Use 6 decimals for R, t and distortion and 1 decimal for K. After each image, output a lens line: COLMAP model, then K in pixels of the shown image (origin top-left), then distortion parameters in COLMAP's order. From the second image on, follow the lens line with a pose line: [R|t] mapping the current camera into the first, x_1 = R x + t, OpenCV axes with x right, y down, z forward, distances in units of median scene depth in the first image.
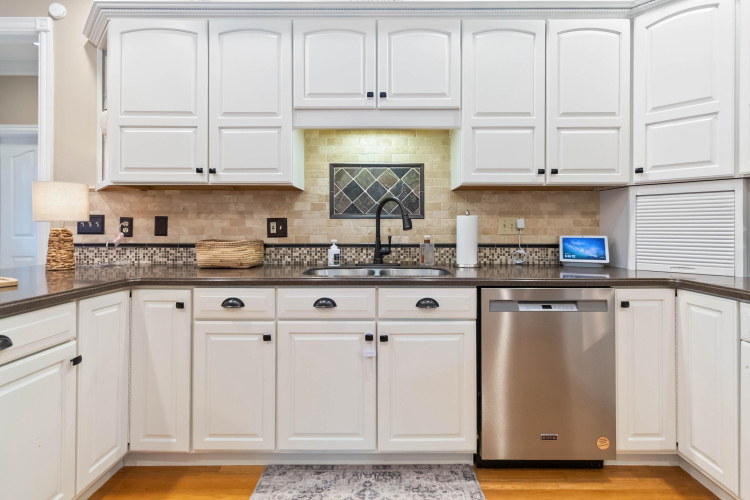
lens RADIAL K [[362.6, 0, 376.5], [0, 362.6, 226.2], [0, 0, 1]] dist [0.002706, 0.000587]
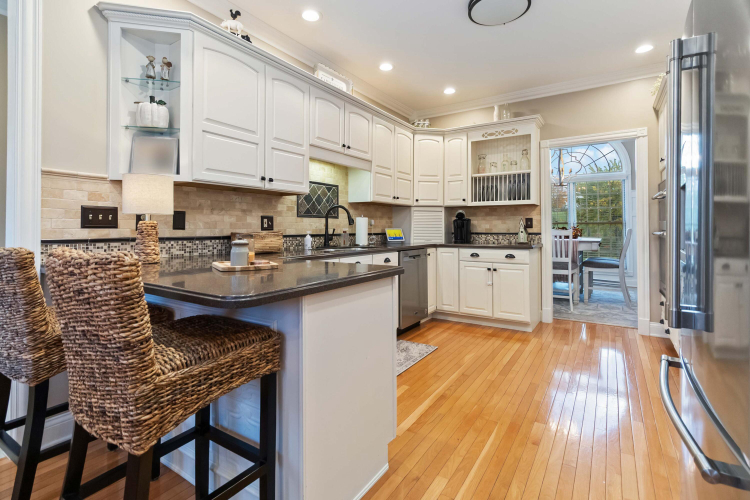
lens RADIAL K [[362.6, 0, 376.5], [0, 362.6, 226.2], [0, 0, 1]] dist [0.002706, 0.000587]
pose [[0.542079, 0.003347, 0.840321, -1.165523], [-0.006225, 0.999981, 0.000033, 0.012862], [-0.840305, -0.005249, 0.542089, -0.046432]]
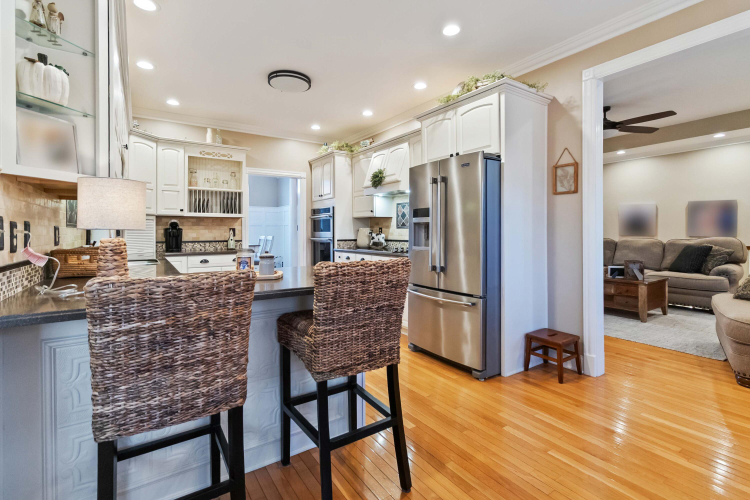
lens RADIAL K [[352.8, 0, 375.0], [0, 352.8, 250.0], [0, 0, 1]] dist [0.000707, 0.000110]
pose [[-0.555356, -0.029679, 0.831083, -1.537147], [0.004724, 0.999234, 0.038840, 0.021639], [-0.831599, 0.025496, -0.554791, 0.809567]]
